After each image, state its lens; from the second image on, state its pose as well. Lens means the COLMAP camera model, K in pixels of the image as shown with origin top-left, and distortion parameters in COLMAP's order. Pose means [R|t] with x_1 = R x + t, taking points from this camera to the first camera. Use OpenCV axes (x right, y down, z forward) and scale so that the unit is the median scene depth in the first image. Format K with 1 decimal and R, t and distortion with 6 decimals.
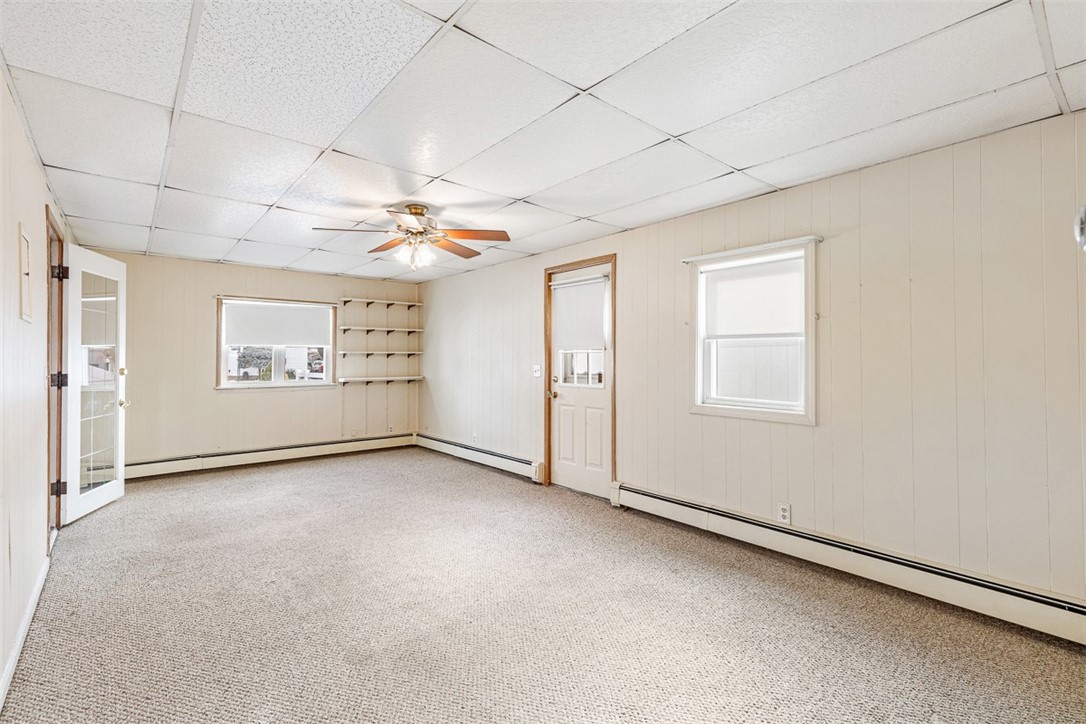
lens RADIAL K [[501.2, 0, 543.7], [0, 501.2, 354.5], [0, 0, 1]] dist [0.013026, 0.000037]
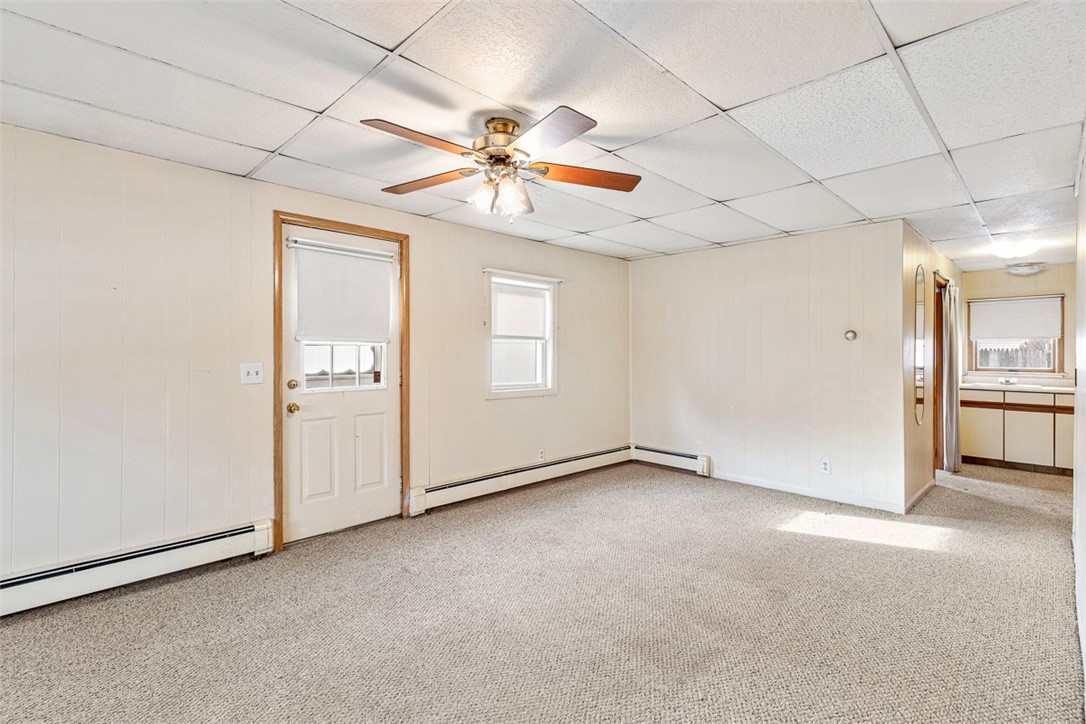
lens RADIAL K [[493.3, 0, 543.9], [0, 493.3, 360.4], [0, 0, 1]] dist [0.002409, -0.000017]
pose [[-0.084687, -0.010185, 0.996356, -0.743670], [-0.007842, 0.999924, 0.009555, 0.010449], [-0.996377, -0.007004, -0.084760, 0.822220]]
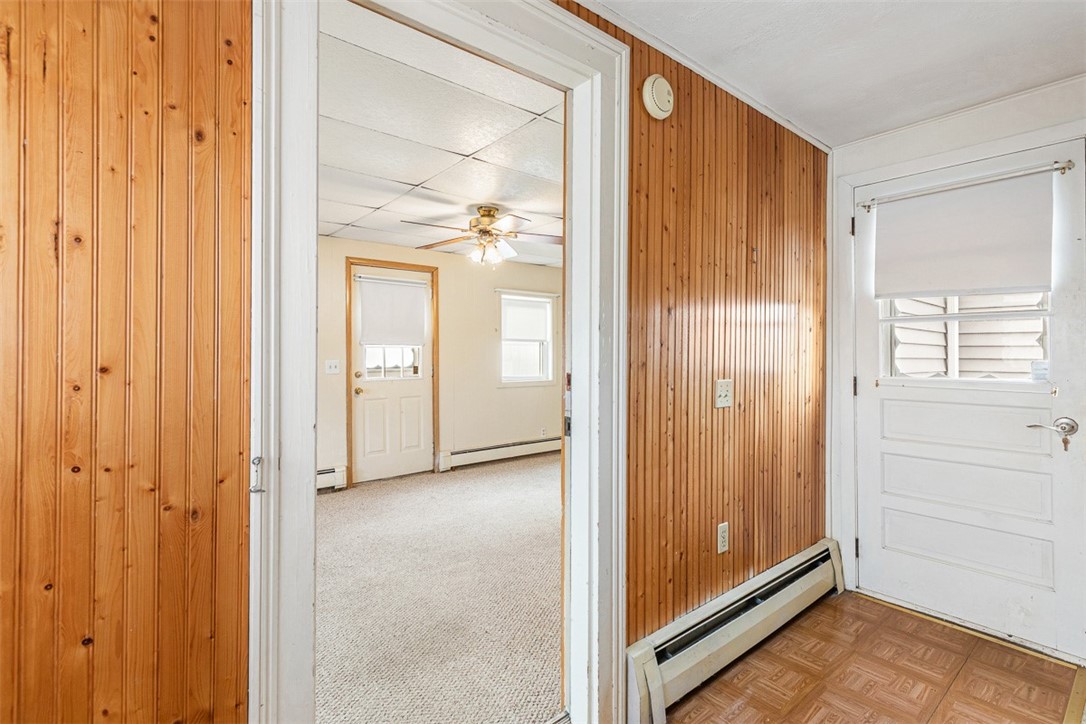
lens RADIAL K [[503.5, 0, 553.3], [0, 503.5, 359.1], [0, 0, 1]] dist [0.000661, 0.000028]
pose [[-0.007890, -0.005830, 0.999952, -1.078416], [-0.001866, 0.999981, 0.005816, 0.015109], [-0.999967, -0.001820, -0.007900, 0.717219]]
